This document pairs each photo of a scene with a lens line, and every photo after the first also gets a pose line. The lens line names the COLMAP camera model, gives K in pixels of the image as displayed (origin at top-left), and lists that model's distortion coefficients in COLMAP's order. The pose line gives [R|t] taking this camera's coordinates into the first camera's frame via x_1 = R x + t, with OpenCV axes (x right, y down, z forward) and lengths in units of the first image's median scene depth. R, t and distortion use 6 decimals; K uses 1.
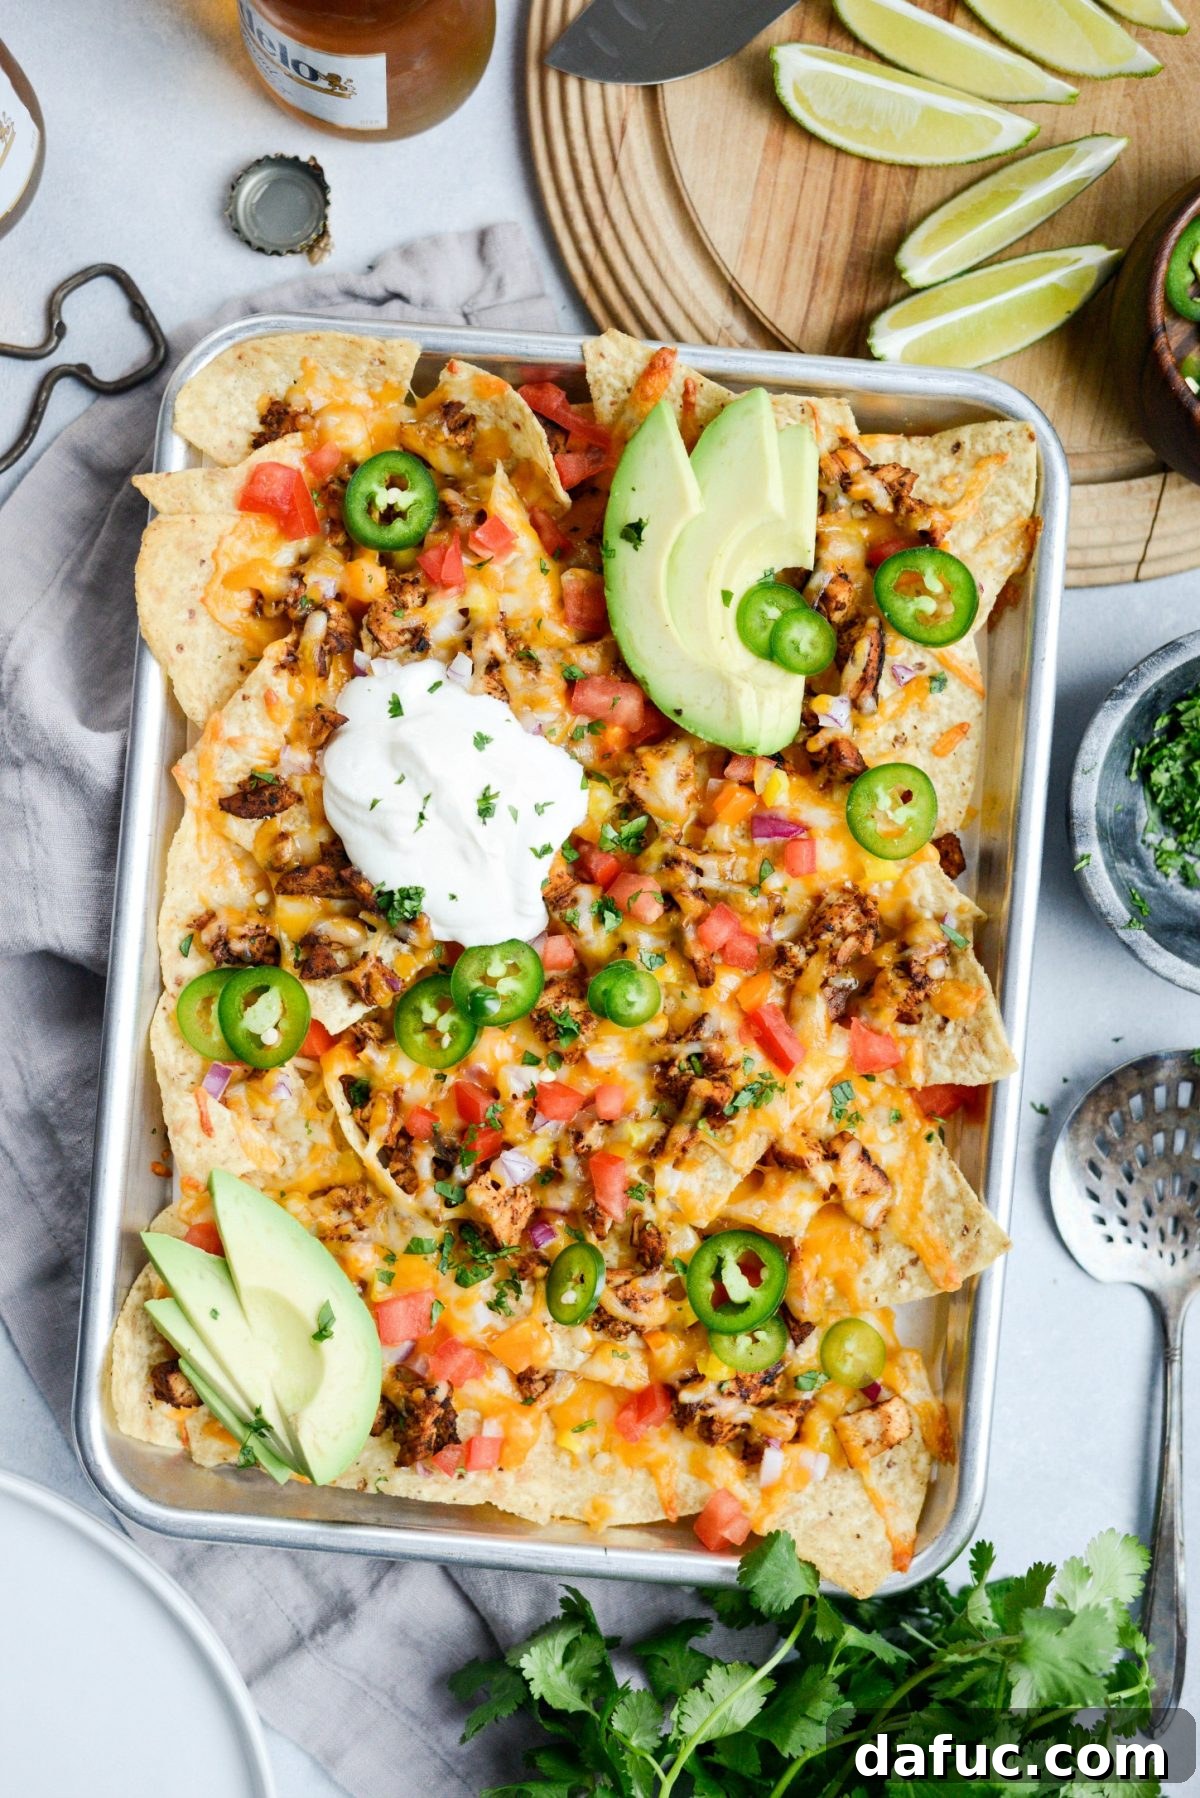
lens RADIAL K [[2805.3, 0, 600.0], [0, 2805.3, 899.0], [0, 0, 1]] dist [-0.125473, -0.096911]
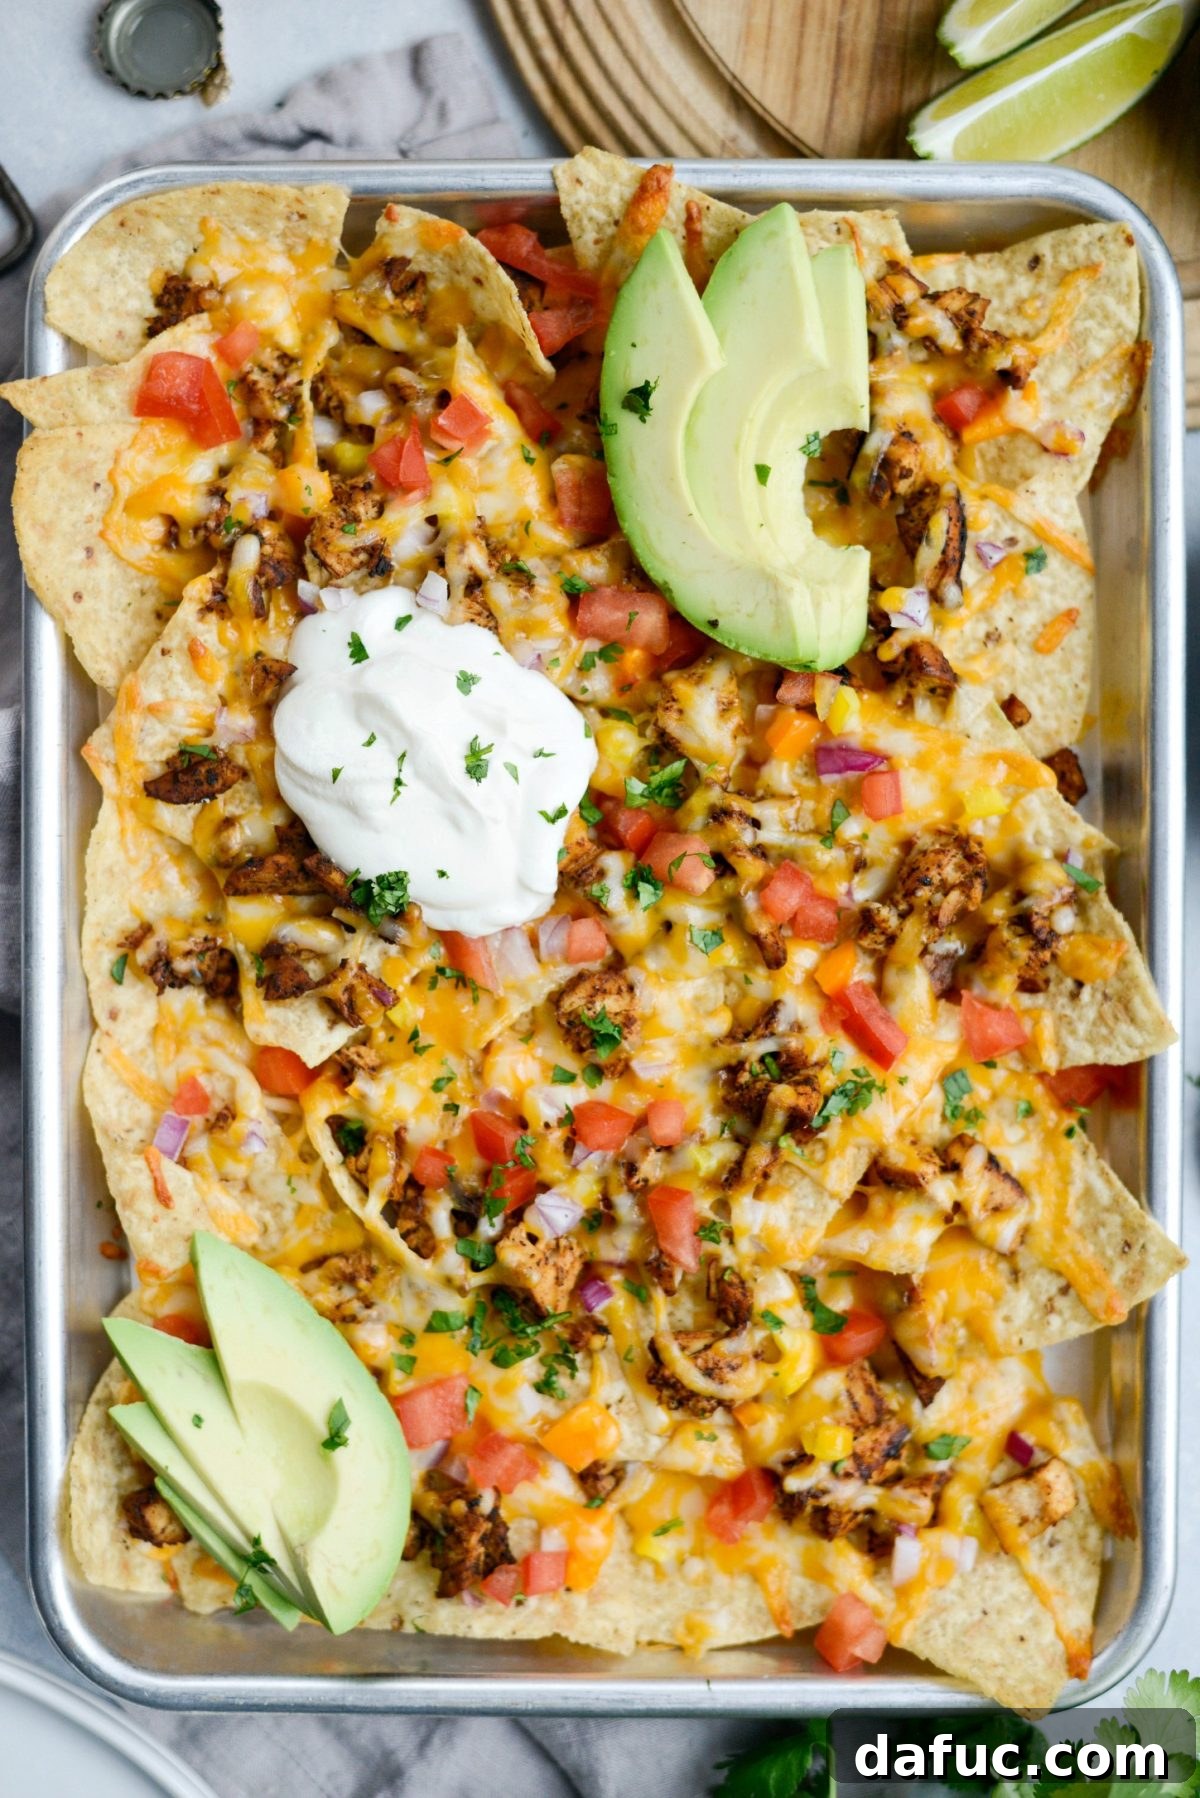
lens RADIAL K [[2805.3, 0, 600.0], [0, 2805.3, 899.0], [0, 0, 1]] dist [-0.125473, -0.096911]
pose [[0.996540, -0.083034, -0.003686, -0.007175], [0.083096, 0.996290, 0.022381, -0.009874], [0.001814, -0.022610, 0.999743, 0.208560]]
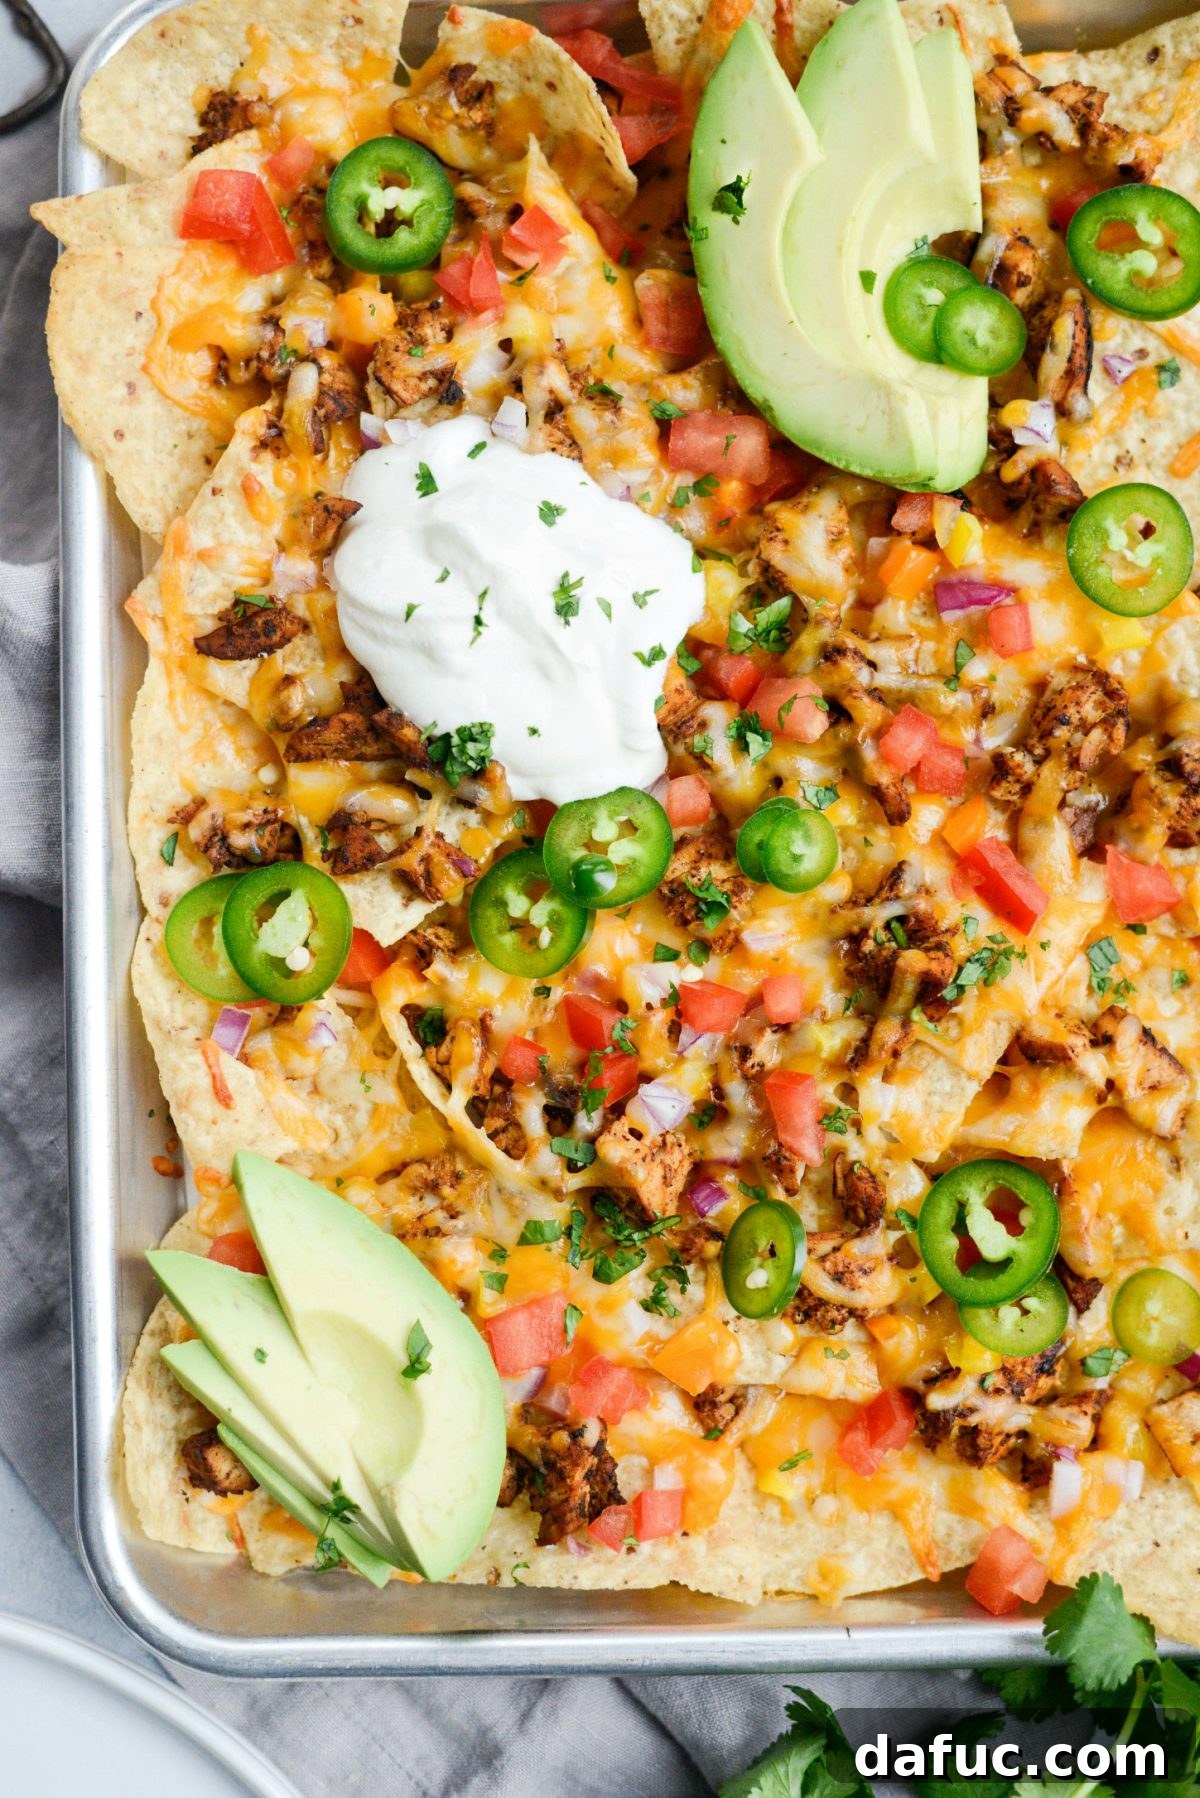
lens RADIAL K [[2805.3, 0, 600.0], [0, 2805.3, 899.0], [0, 0, 1]] dist [-0.125473, -0.096911]
pose [[0.994078, -0.108272, -0.009257, -0.033288], [0.107868, 0.993493, -0.036565, 0.068021], [0.013156, 0.035350, 0.999288, 0.287833]]
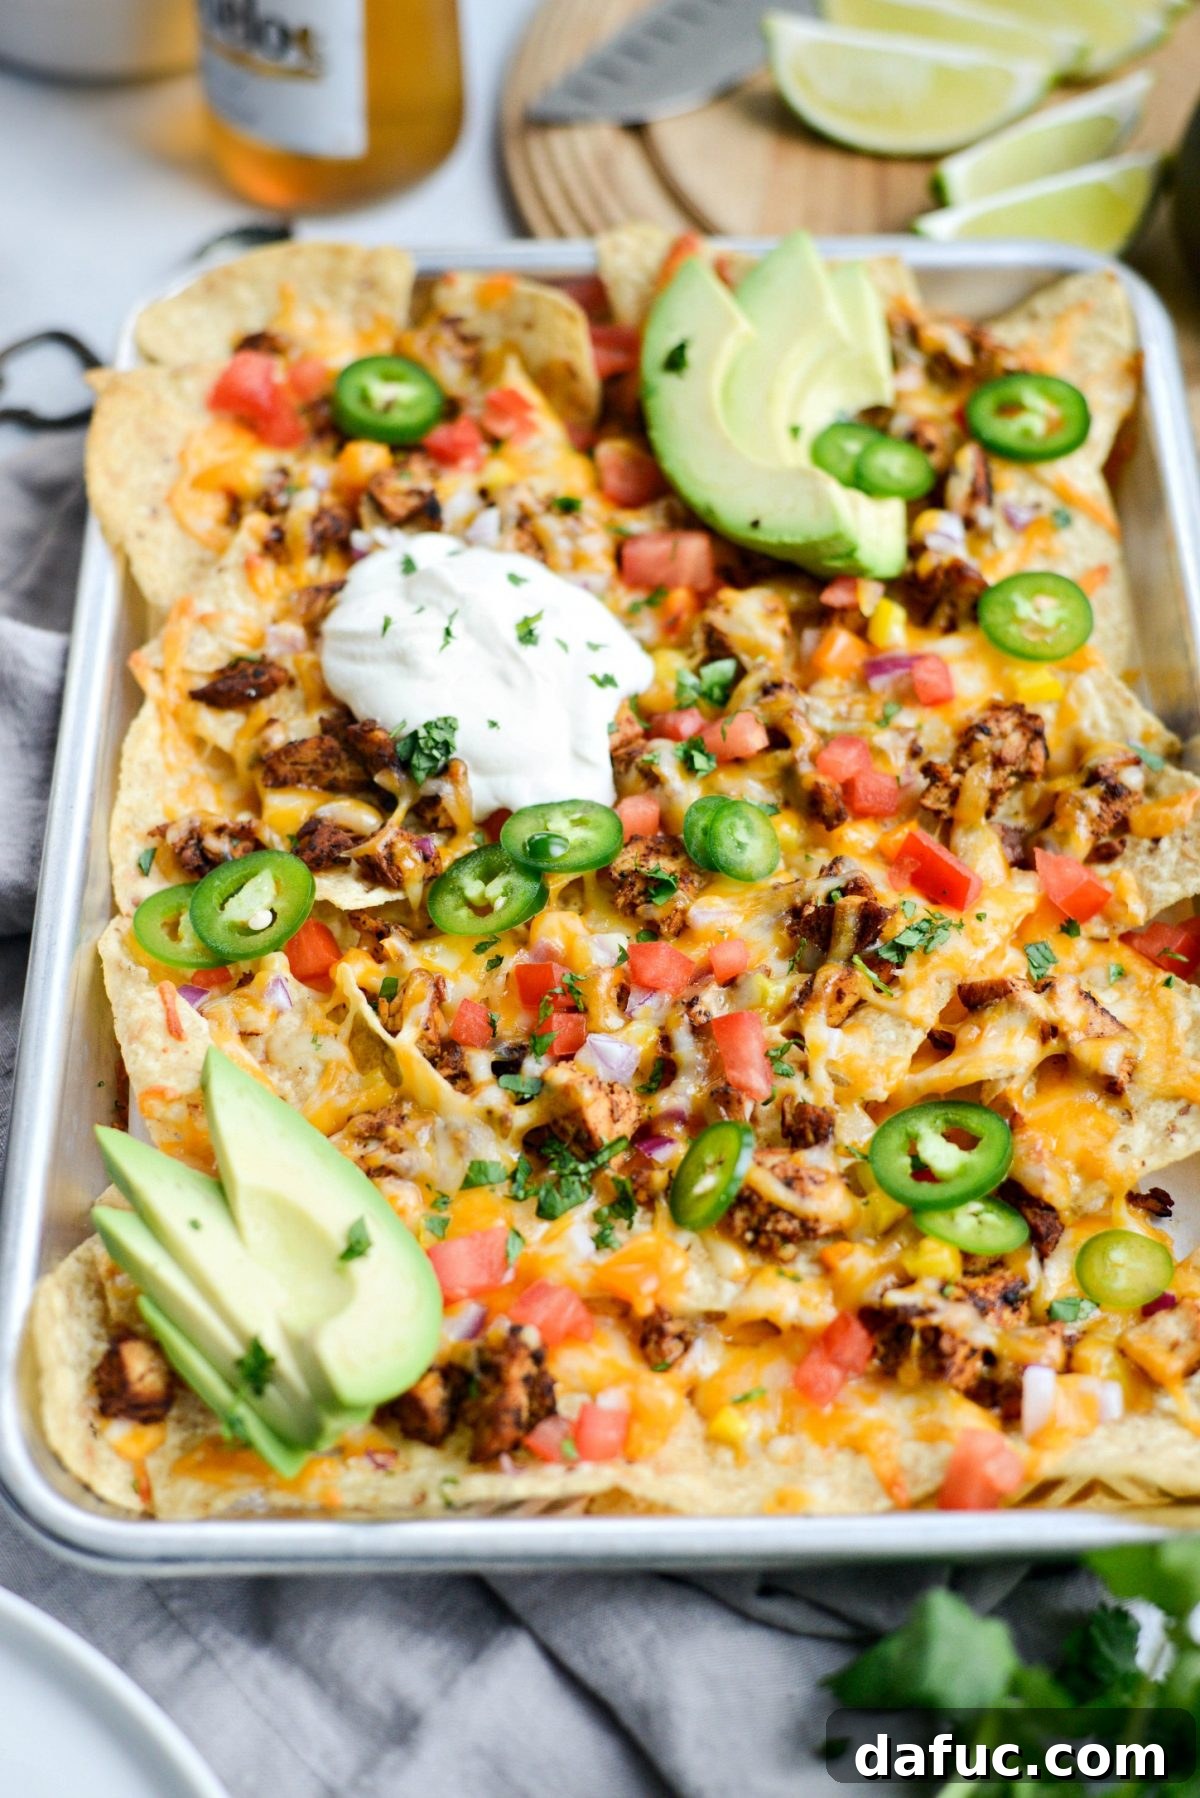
lens RADIAL K [[2805.3, 0, 600.0], [0, 2805.3, 899.0], [0, 0, 1]] dist [-0.125473, -0.096911]
pose [[0.995553, -0.082310, 0.045818, -0.061981], [0.093708, 0.815503, -0.571116, 0.472206], [0.009643, 0.572870, 0.819590, 0.391288]]
